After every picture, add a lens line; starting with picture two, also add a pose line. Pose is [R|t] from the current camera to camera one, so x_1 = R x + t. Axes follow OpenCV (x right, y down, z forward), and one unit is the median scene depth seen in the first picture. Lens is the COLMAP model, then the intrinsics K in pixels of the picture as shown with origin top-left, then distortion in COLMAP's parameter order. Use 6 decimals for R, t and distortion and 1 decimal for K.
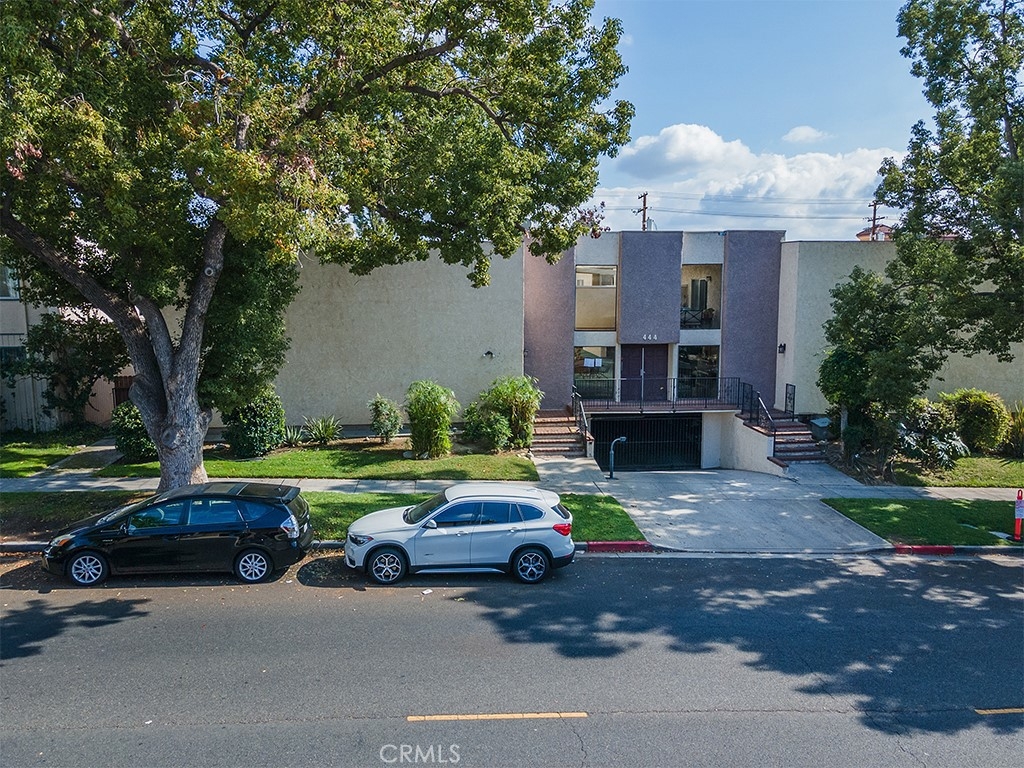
lens RADIAL K [[739.1, 0, 512.9], [0, 739.1, 381.5], [0, 0, 1]] dist [0.022954, 0.008892]
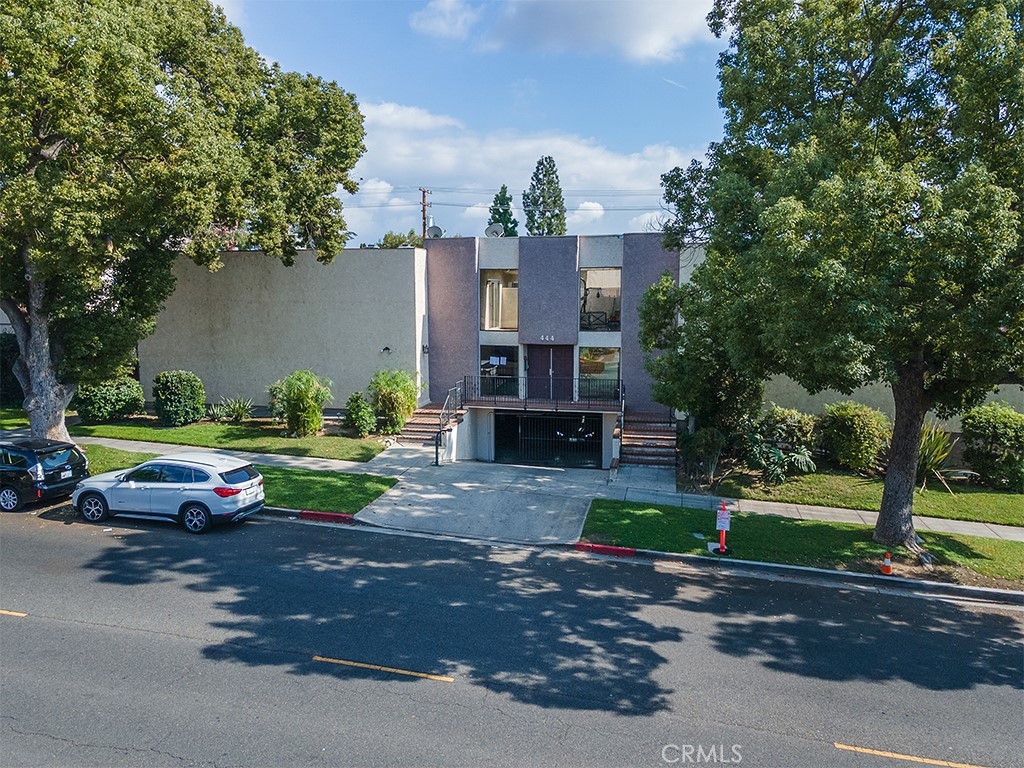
lens RADIAL K [[739.1, 0, 514.5], [0, 739.1, 386.8], [0, 0, 1]] dist [0.022954, 0.008892]
pose [[0.950970, 0.042883, -0.306297, 0.723718], [-0.040679, 0.999080, 0.013579, -0.005801], [0.306597, -0.000454, 0.951839, -0.004069]]
